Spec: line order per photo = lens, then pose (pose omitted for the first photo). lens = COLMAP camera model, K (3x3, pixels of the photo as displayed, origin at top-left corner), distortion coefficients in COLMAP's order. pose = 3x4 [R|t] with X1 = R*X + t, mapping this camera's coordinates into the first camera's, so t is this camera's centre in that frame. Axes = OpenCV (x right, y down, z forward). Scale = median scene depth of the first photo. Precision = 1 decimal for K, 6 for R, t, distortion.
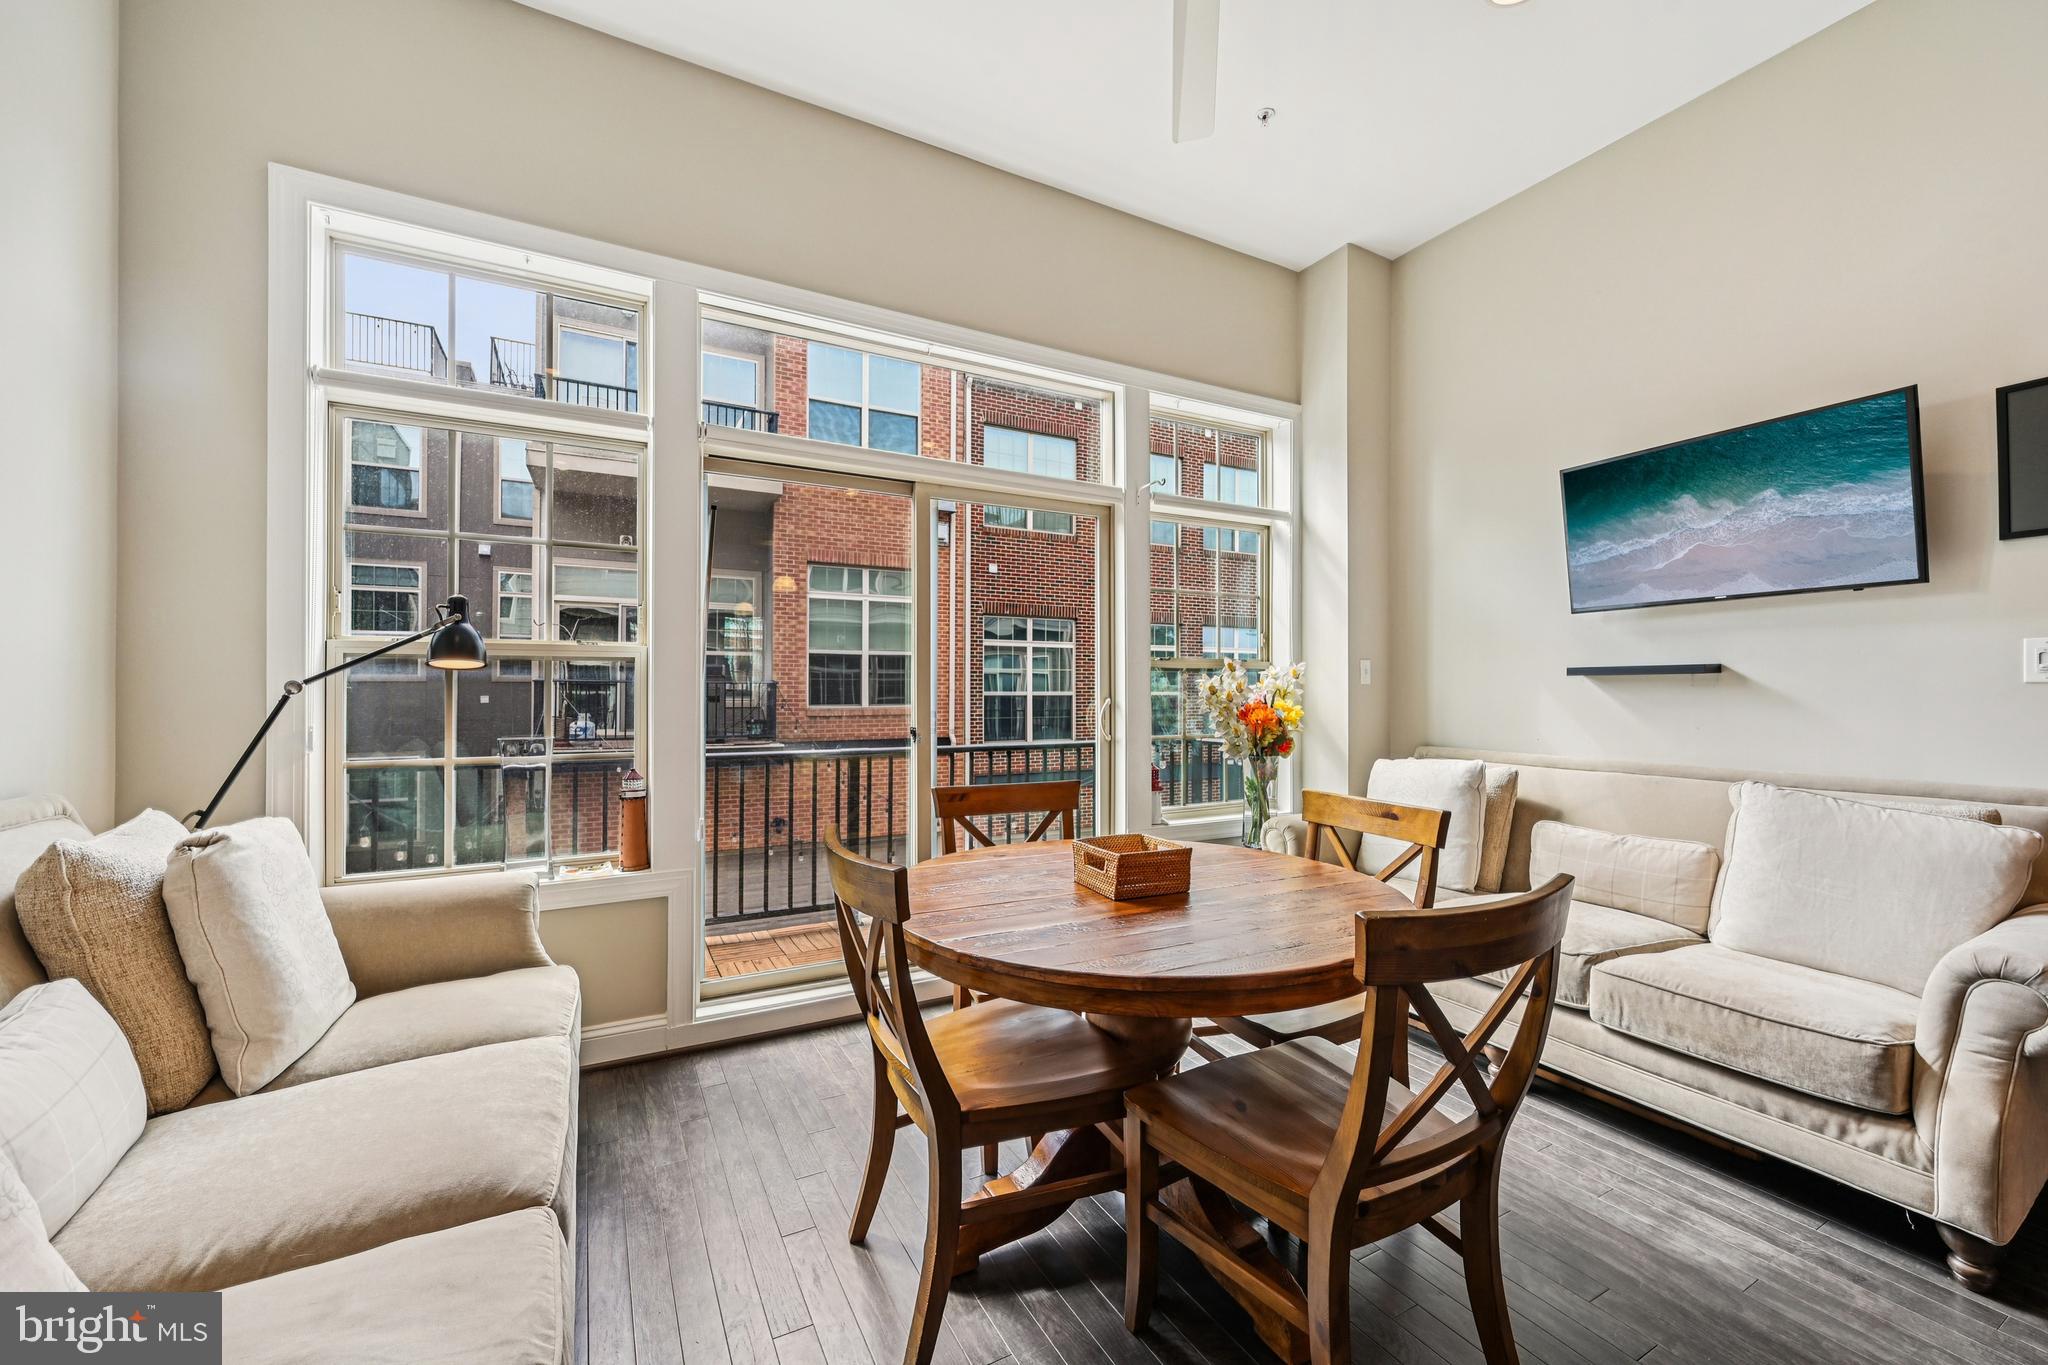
lens RADIAL K [[811.7, 0, 1032.2], [0, 811.7, 683.2], [0, 0, 1]] dist [-0.000329, -0.000078]
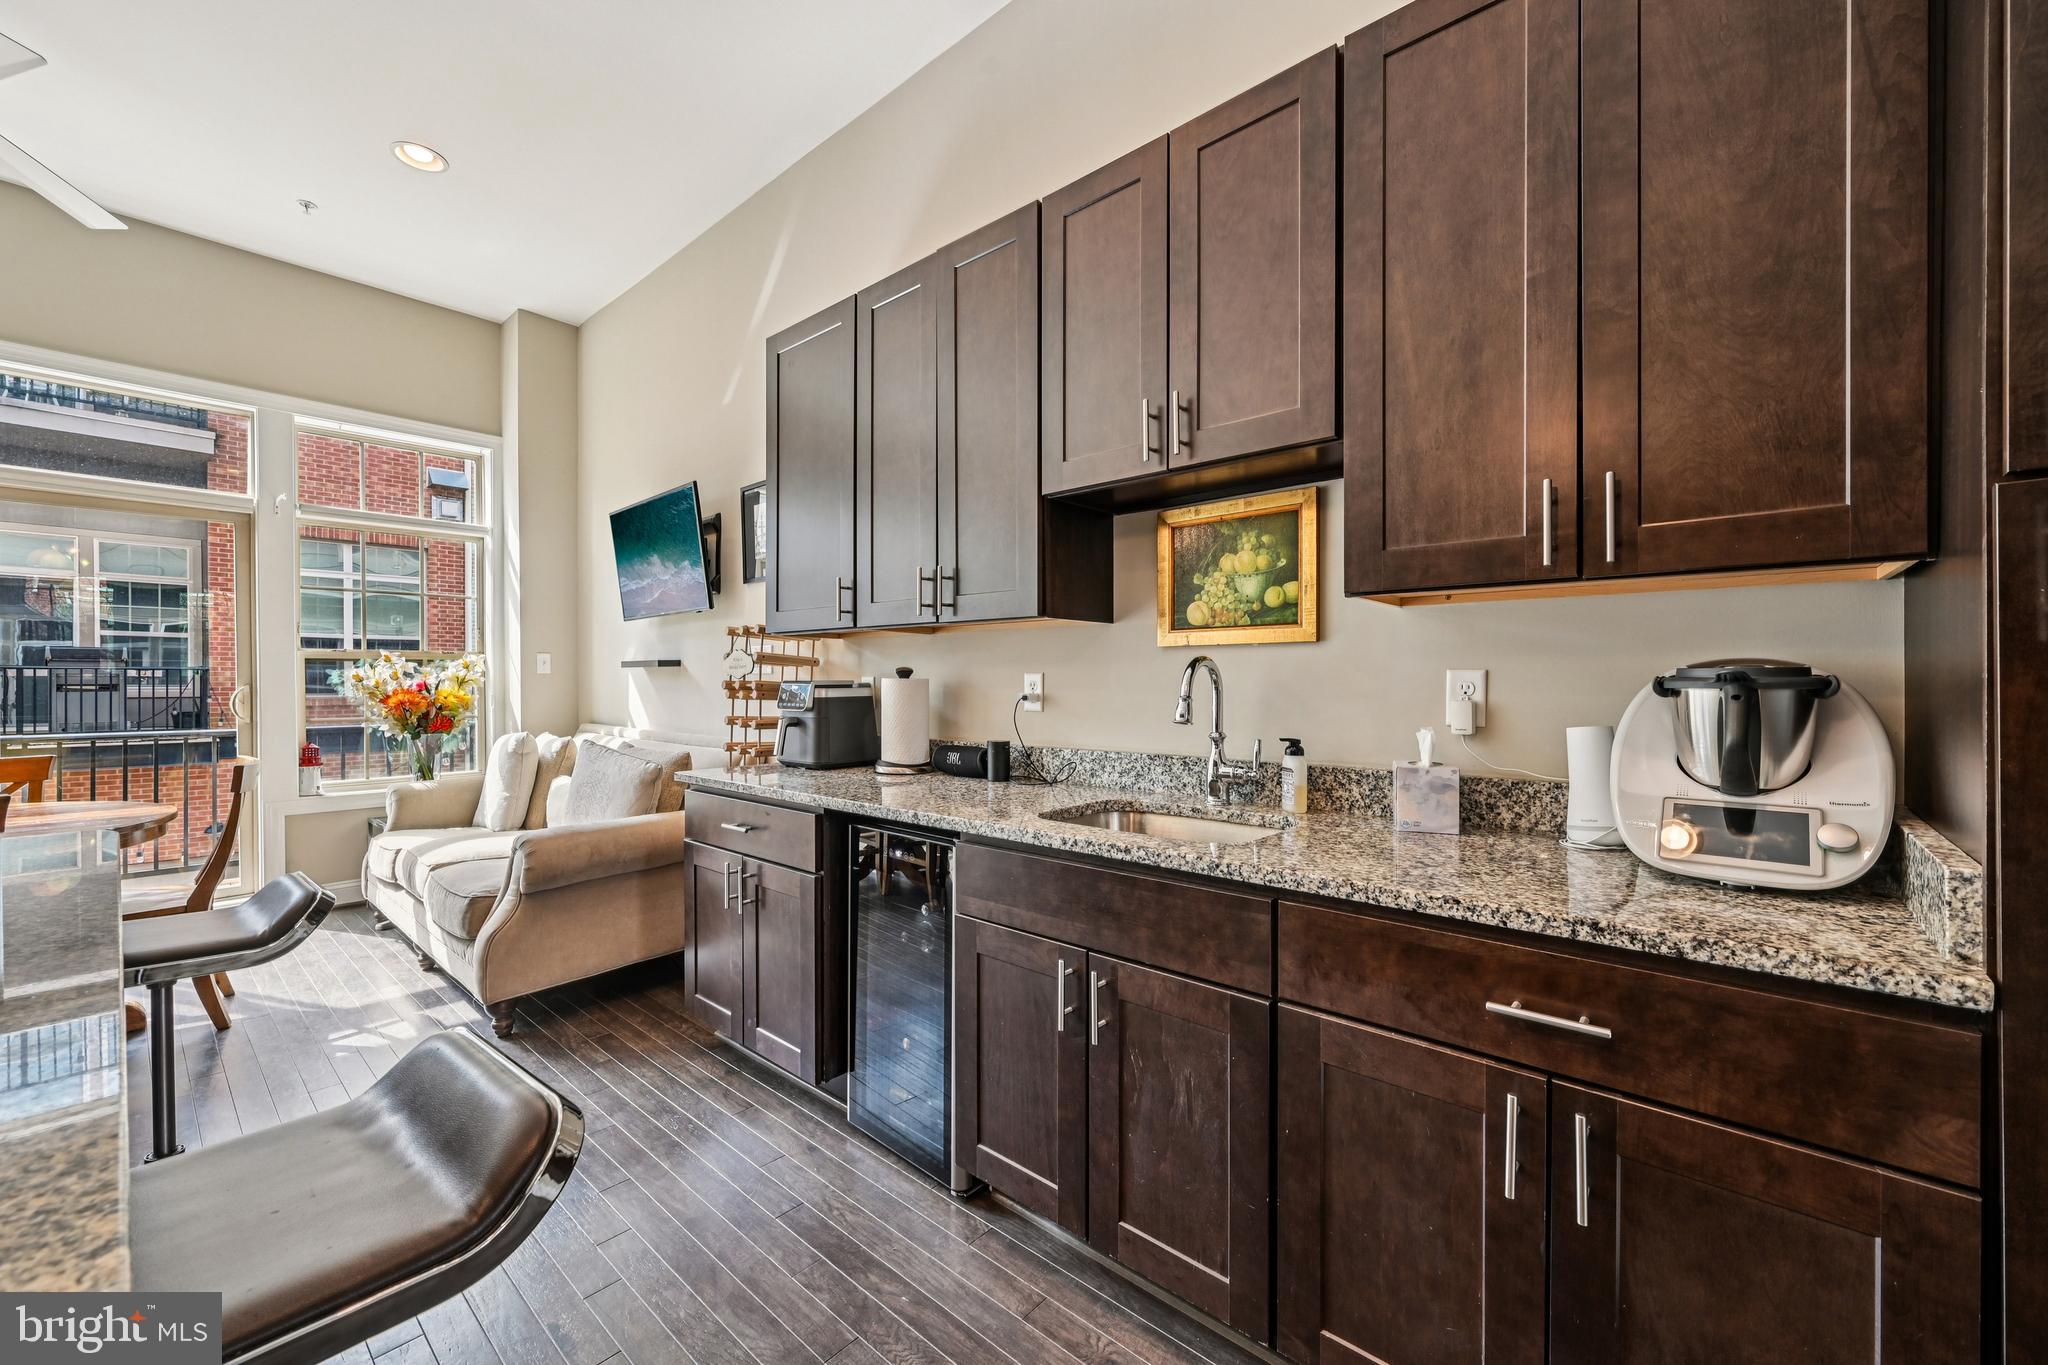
lens RADIAL K [[805.6, 0, 1027.4], [0, 805.6, 685.4], [0, 0, 1]] dist [-0.002377, 0.000623]
pose [[0.937942, -0.001428, 0.346790, 0.672883], [-0.004563, 0.999854, 0.016457, -0.003930], [-0.346763, -0.017018, 0.937799, -0.389128]]
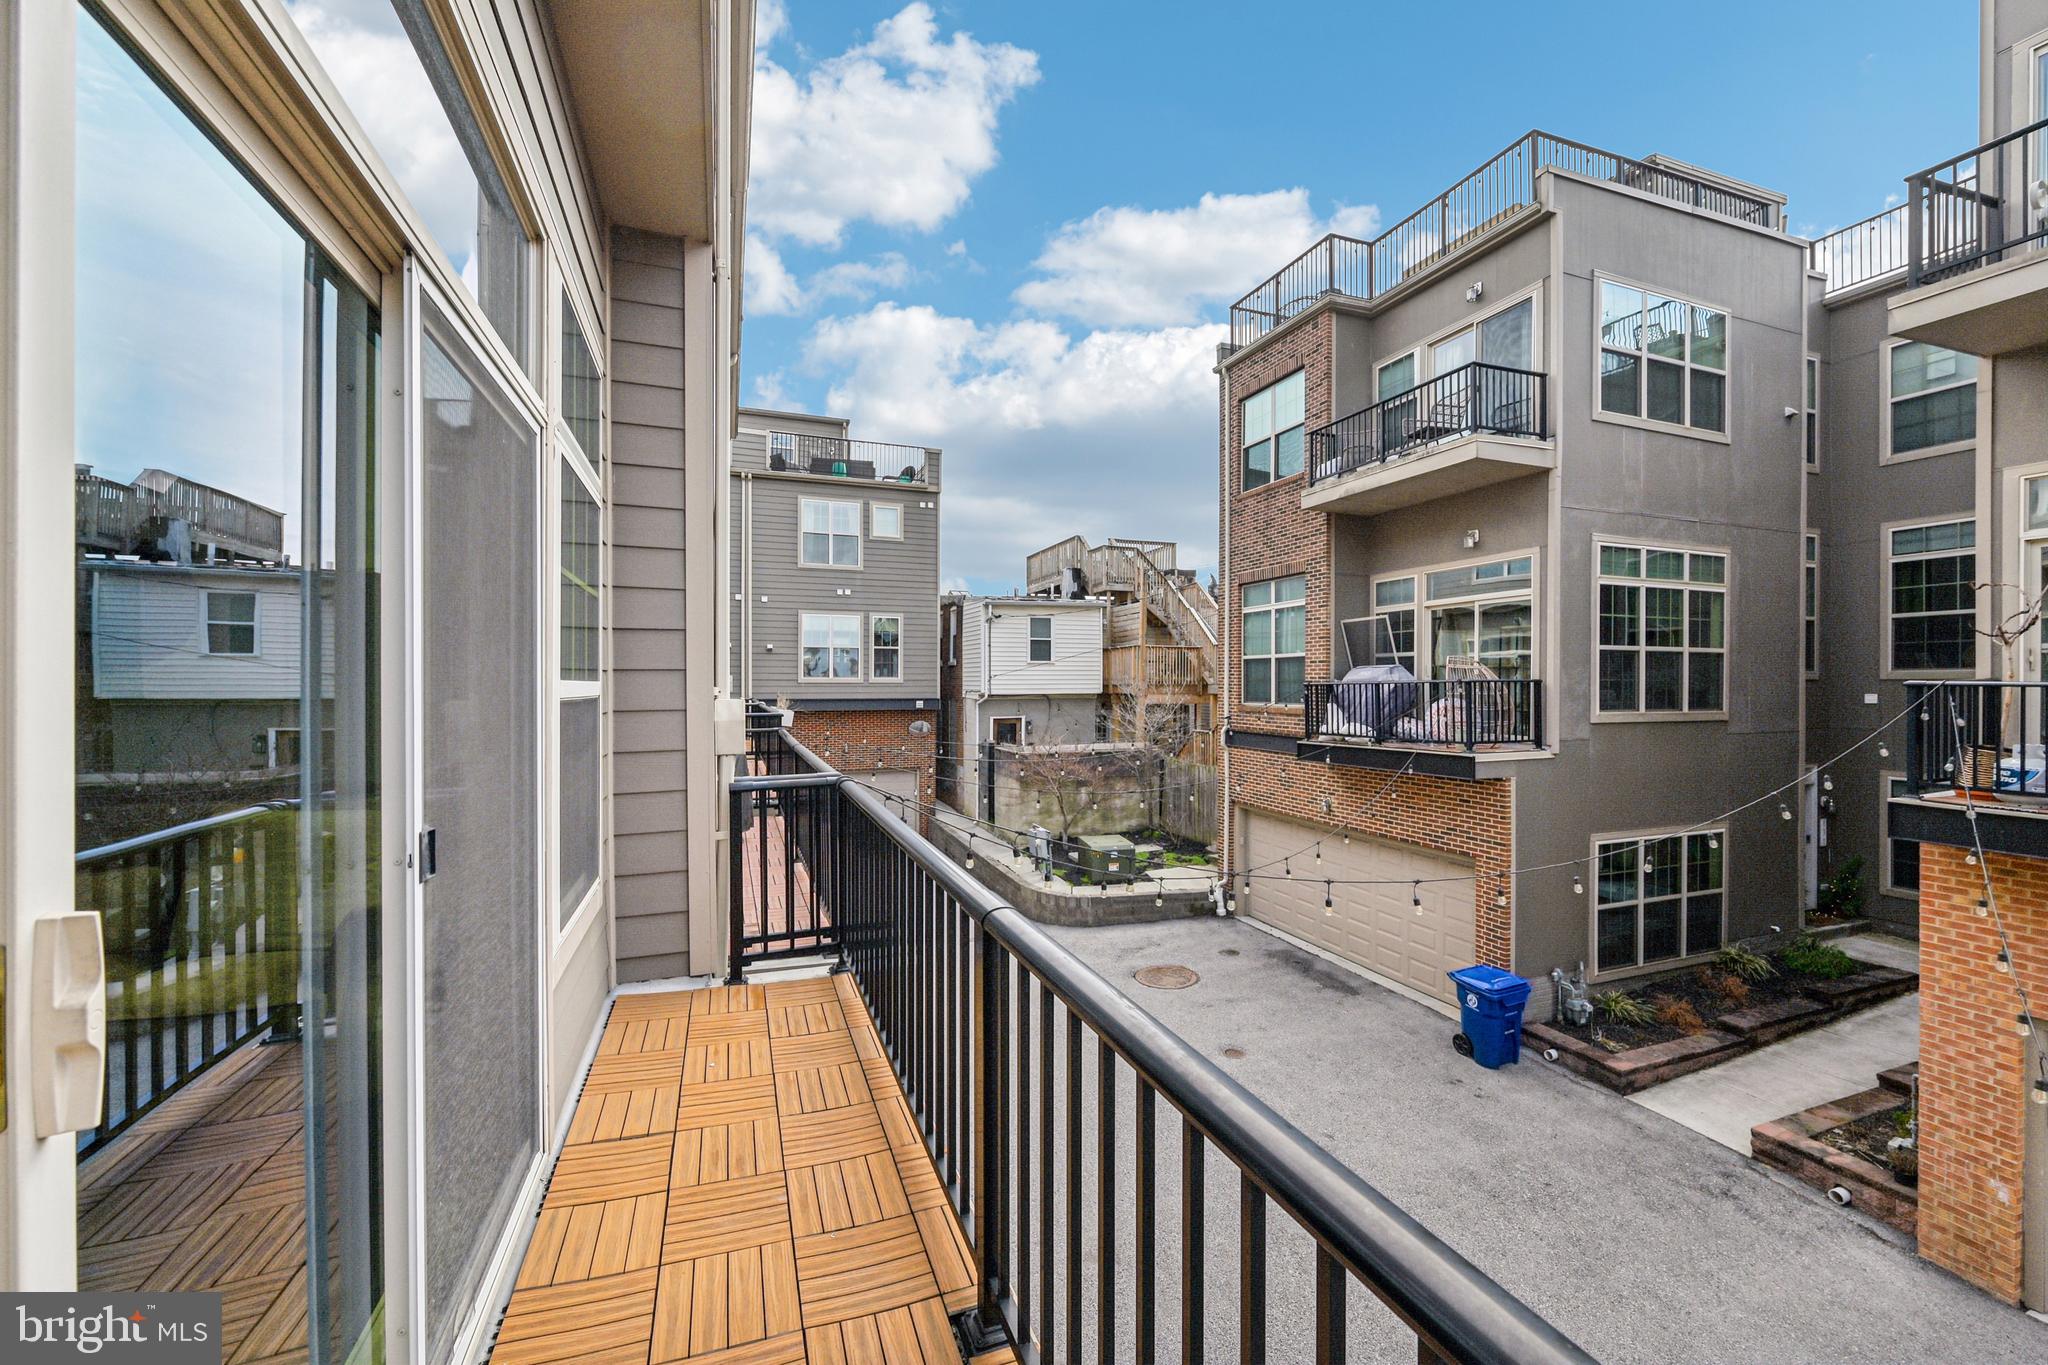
lens RADIAL K [[802.2, 0, 1029.8], [0, 802.2, 689.4], [0, 0, 1]] dist [-0.000844, -0.000102]
pose [[-0.131695, 0.006668, -0.991268, 0.180685], [0.012140, 0.999913, 0.005114, -0.028635], [0.991216, -0.011360, -0.131764, 1.165984]]
